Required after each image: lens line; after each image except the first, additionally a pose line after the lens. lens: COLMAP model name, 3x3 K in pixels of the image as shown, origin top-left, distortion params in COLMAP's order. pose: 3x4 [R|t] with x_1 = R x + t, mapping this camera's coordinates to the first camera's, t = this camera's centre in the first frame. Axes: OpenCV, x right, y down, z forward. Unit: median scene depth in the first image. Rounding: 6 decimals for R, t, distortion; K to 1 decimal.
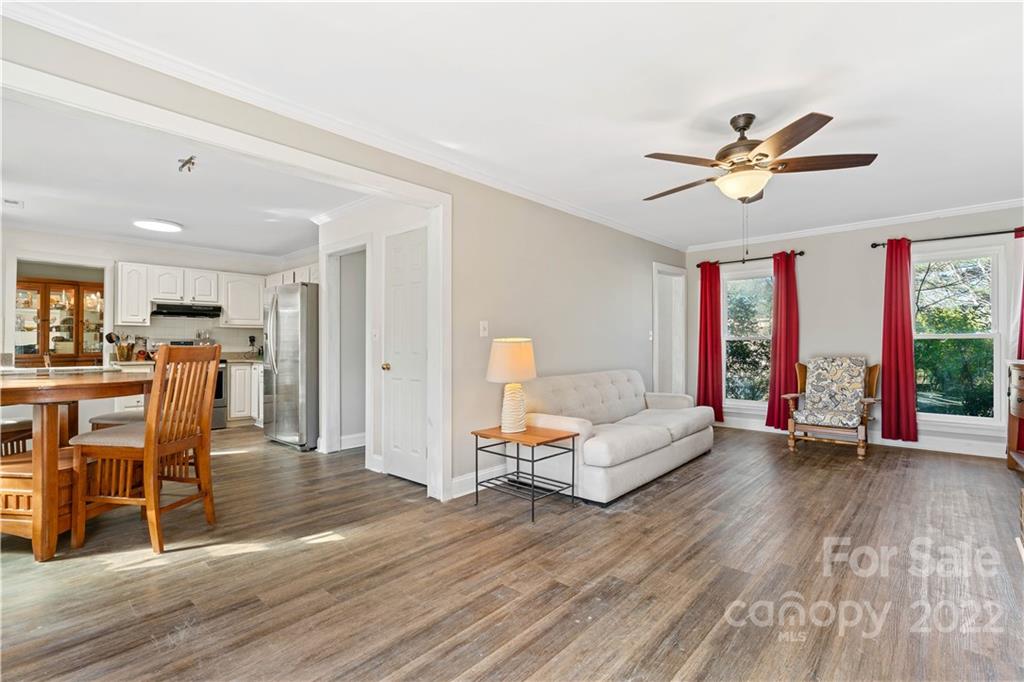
lens RADIAL K [[472.1, 0, 503.0], [0, 472.1, 345.1], [0, 0, 1]] dist [-0.011284, 0.005001]
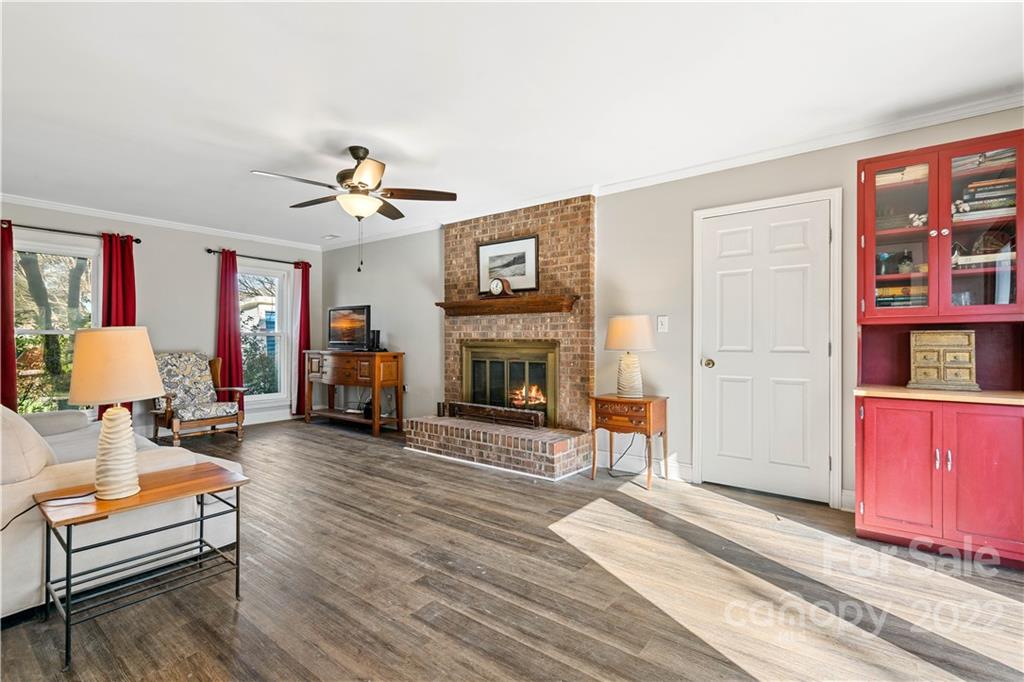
lens RADIAL K [[472.1, 0, 518.1], [0, 472.1, 338.2], [0, 0, 1]] dist [-0.011284, 0.005001]
pose [[-0.109220, 0.007253, 0.993991, -0.534286], [0.001158, 0.999974, -0.007170, 0.003498], [-0.994017, 0.000368, -0.109226, 0.540745]]
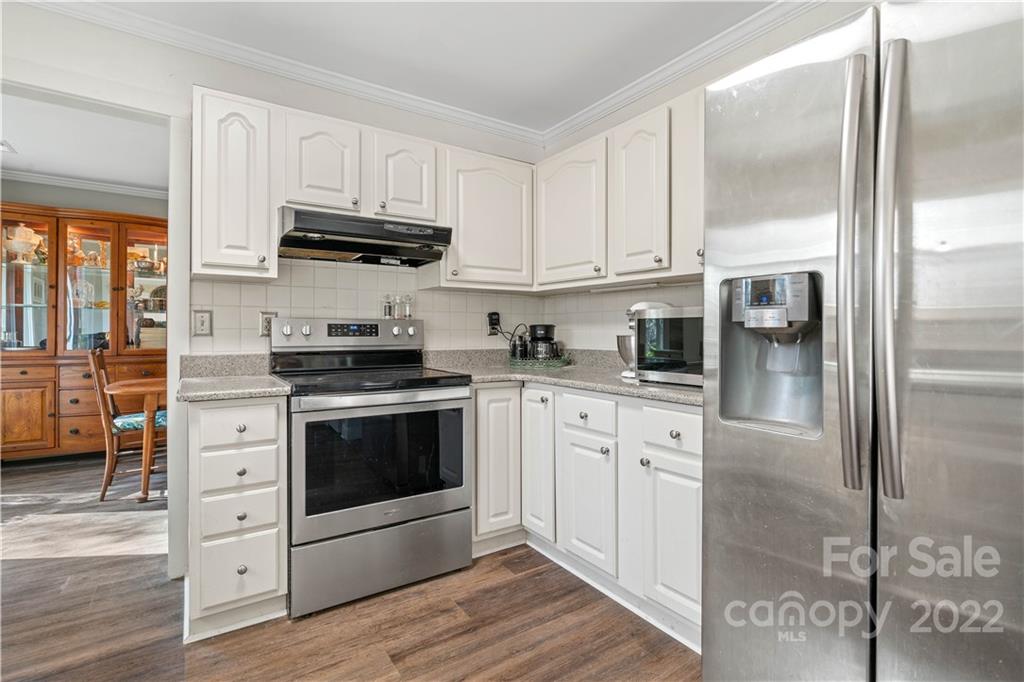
lens RADIAL K [[472.1, 0, 515.2], [0, 472.1, 332.8], [0, 0, 1]] dist [-0.011284, 0.005001]
pose [[0.983666, -0.001126, -0.180002, -0.749501], [0.000843, 0.999998, -0.001652, -0.000437], [0.180004, 0.001473, 0.983665, 1.001871]]
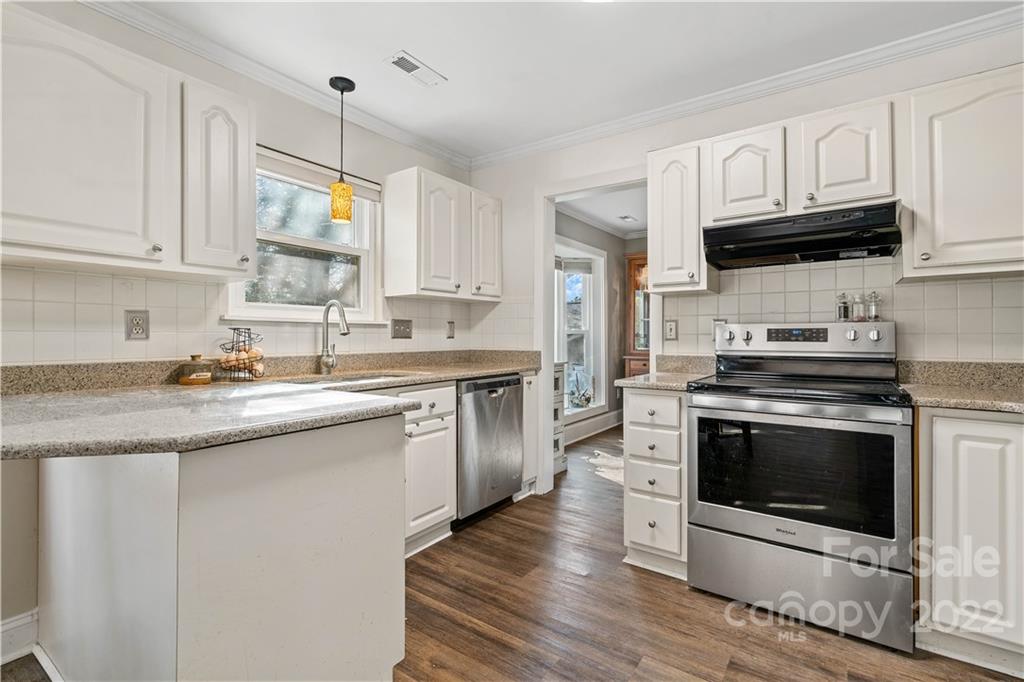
lens RADIAL K [[472.1, 0, 518.9], [0, 472.1, 330.0], [0, 0, 1]] dist [-0.011284, 0.005001]
pose [[0.175820, -0.018190, -0.984254, -0.562583], [-0.002467, 0.999818, -0.018919, 0.000698], [0.984419, 0.005755, 0.175743, 1.126500]]
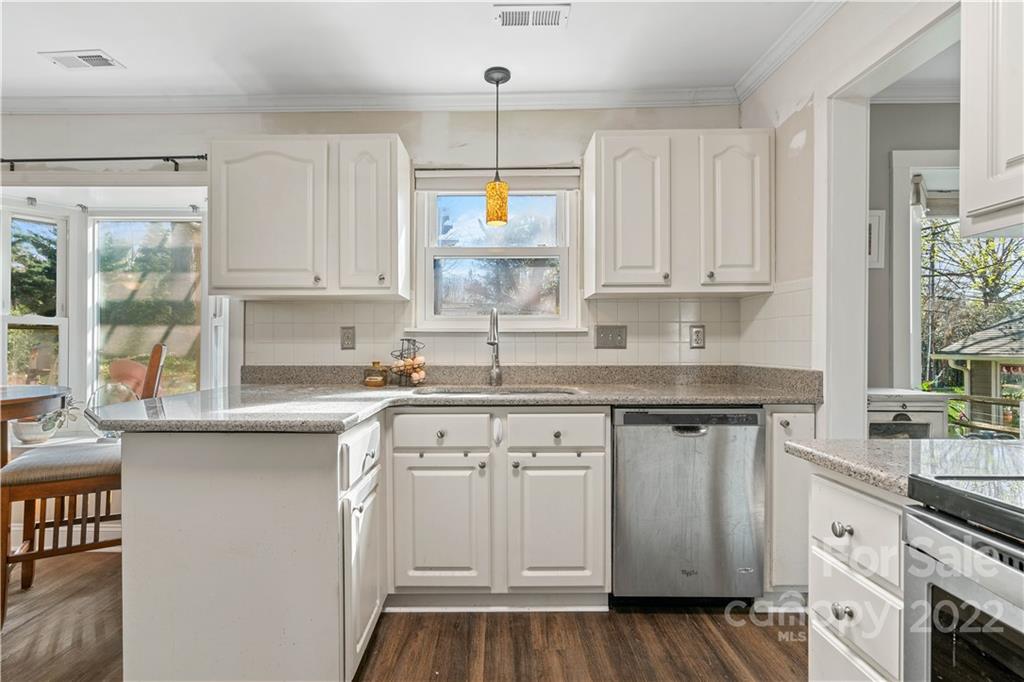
lens RADIAL K [[472.1, 0, 498.4], [0, 472.1, 352.6], [0, 0, 1]] dist [-0.011284, 0.005001]
pose [[-0.726285, 0.003588, -0.687385, -0.813388], [-0.004947, 0.999933, 0.010446, -0.000347], [0.687376, 0.010987, -0.726218, 1.428410]]
